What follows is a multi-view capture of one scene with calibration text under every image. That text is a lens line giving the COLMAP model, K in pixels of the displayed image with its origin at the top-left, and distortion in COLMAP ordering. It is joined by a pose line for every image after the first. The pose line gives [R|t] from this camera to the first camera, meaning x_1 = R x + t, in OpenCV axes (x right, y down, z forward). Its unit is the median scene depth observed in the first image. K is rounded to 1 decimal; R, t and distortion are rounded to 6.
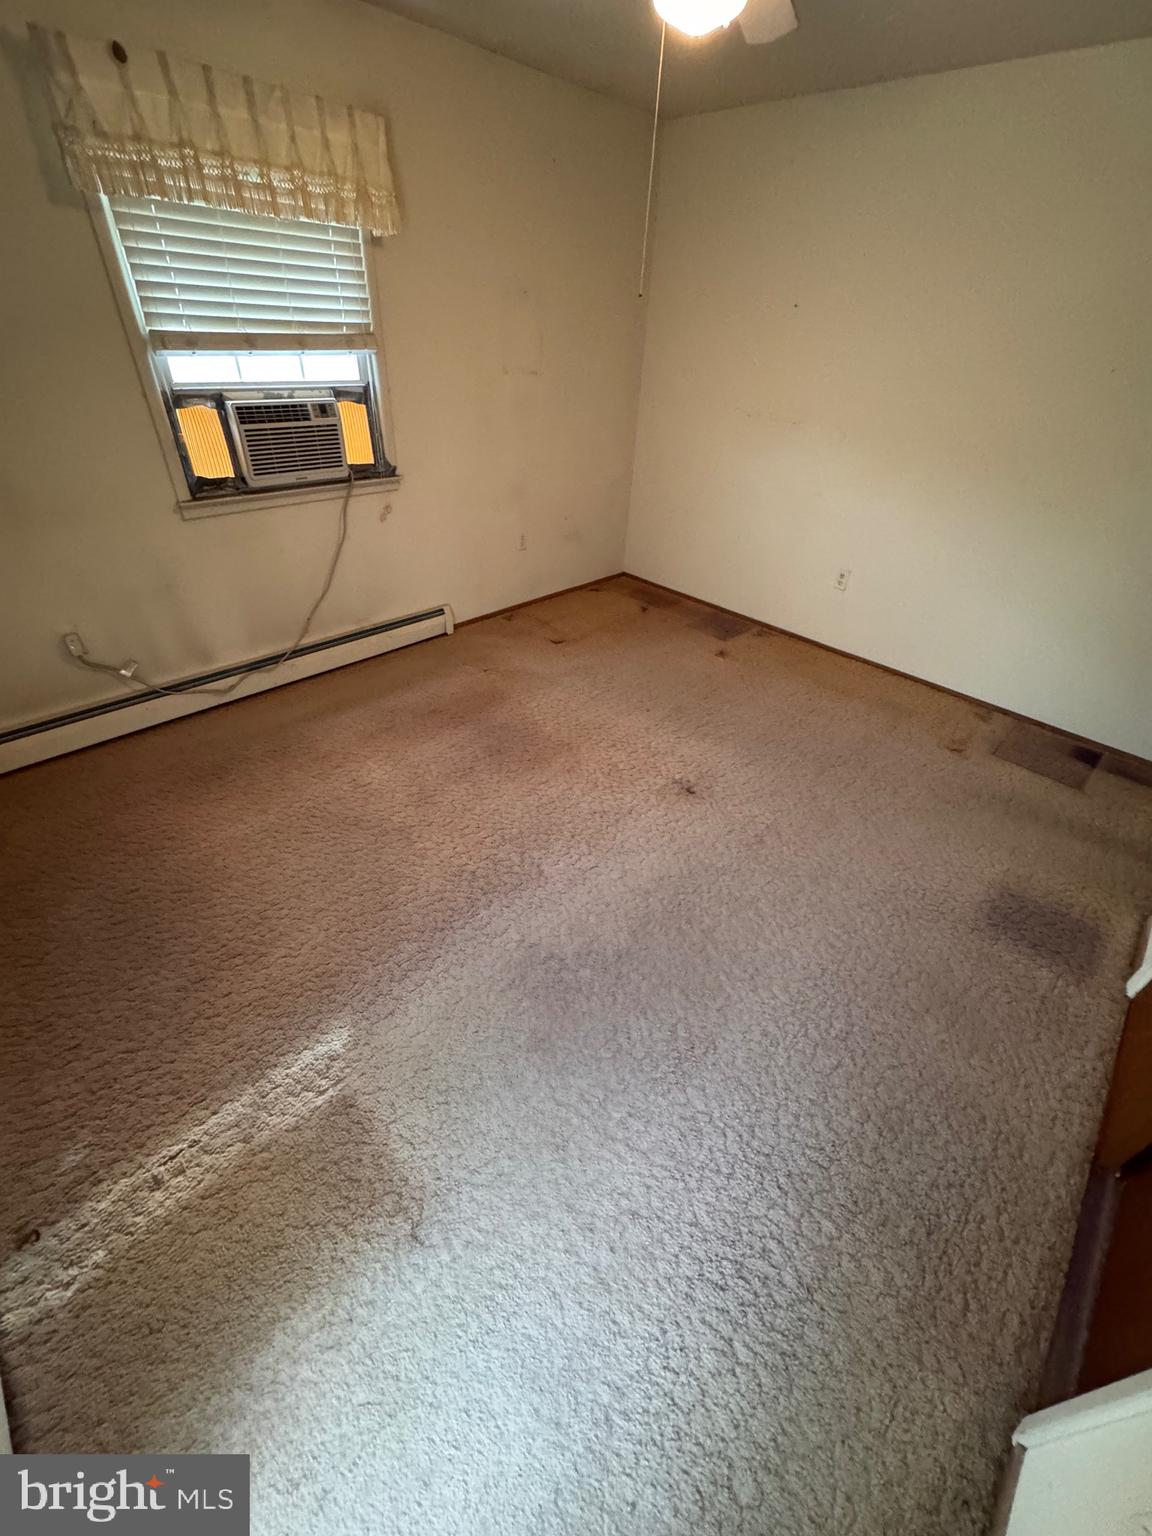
lens RADIAL K [[625.4, 0, 571.1], [0, 625.4, 761.0], [0, 0, 1]] dist [-0.000926, -0.005690]
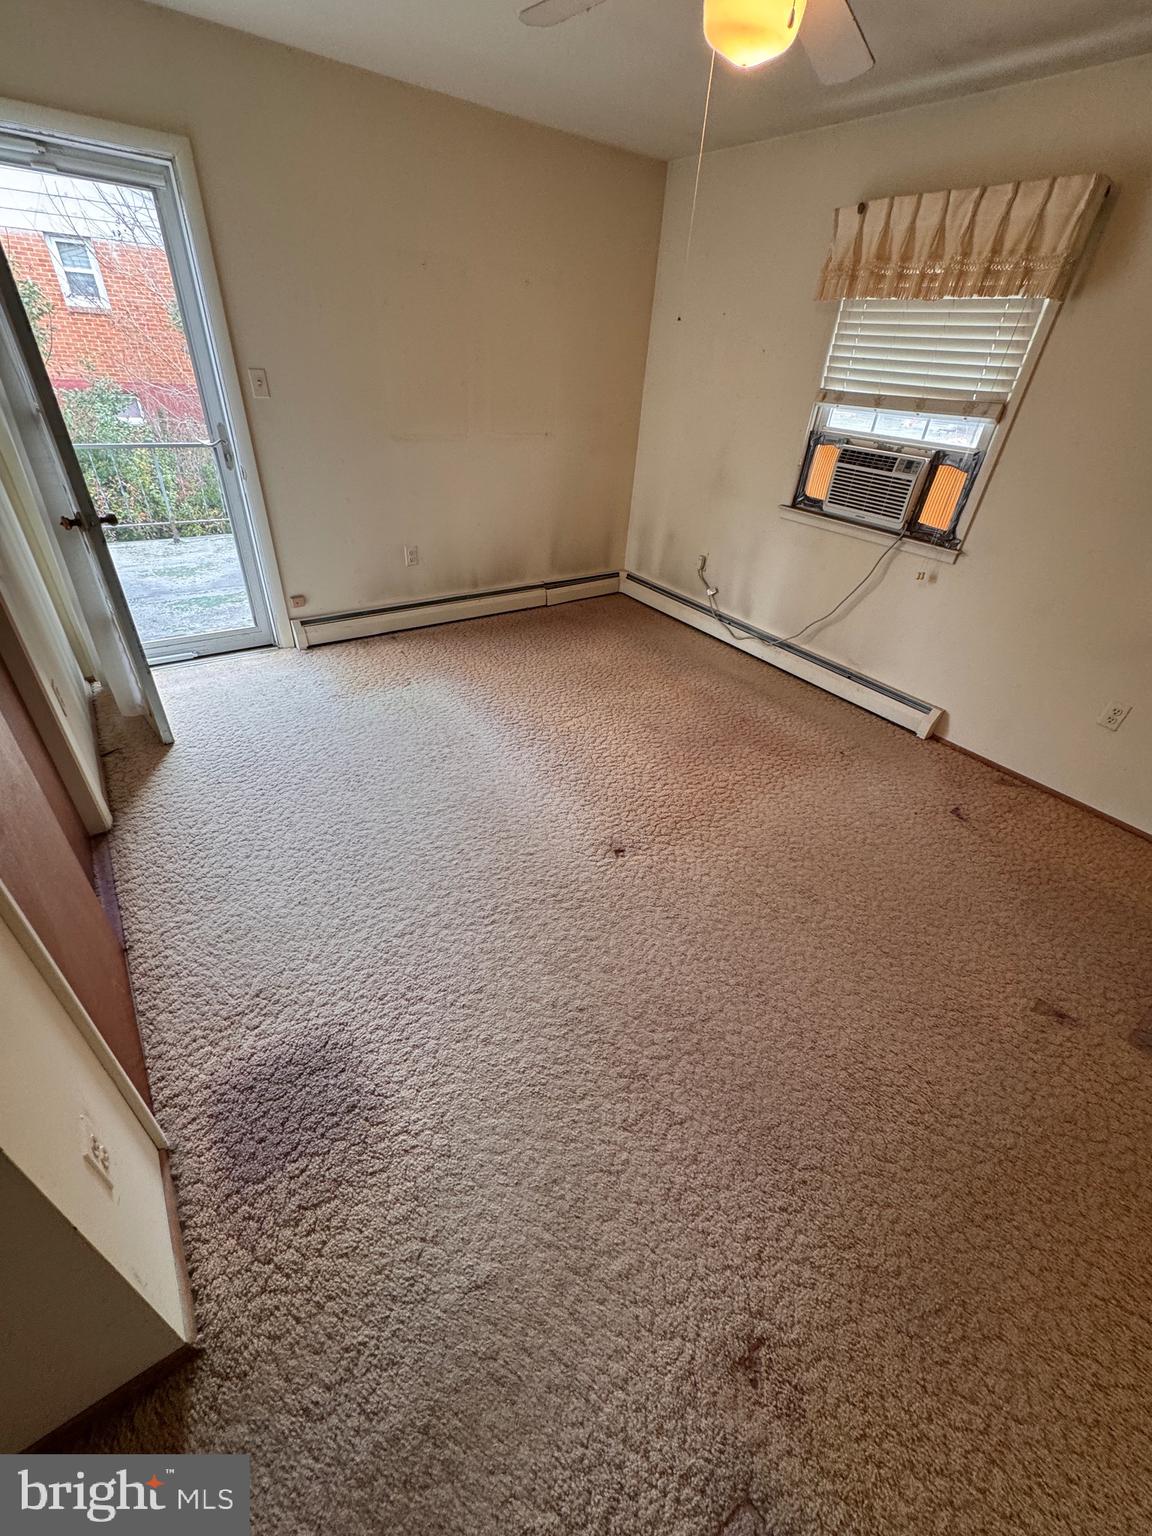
lens RADIAL K [[645.0, 0, 577.6], [0, 645.0, 765.8], [0, 0, 1]] dist [-0.003475, 0.000089]
pose [[-0.188369, 0.470537, -0.862040, 0.880685], [-0.625632, 0.619110, 0.474645, -0.399840], [0.757035, 0.628728, 0.177762, 0.675363]]
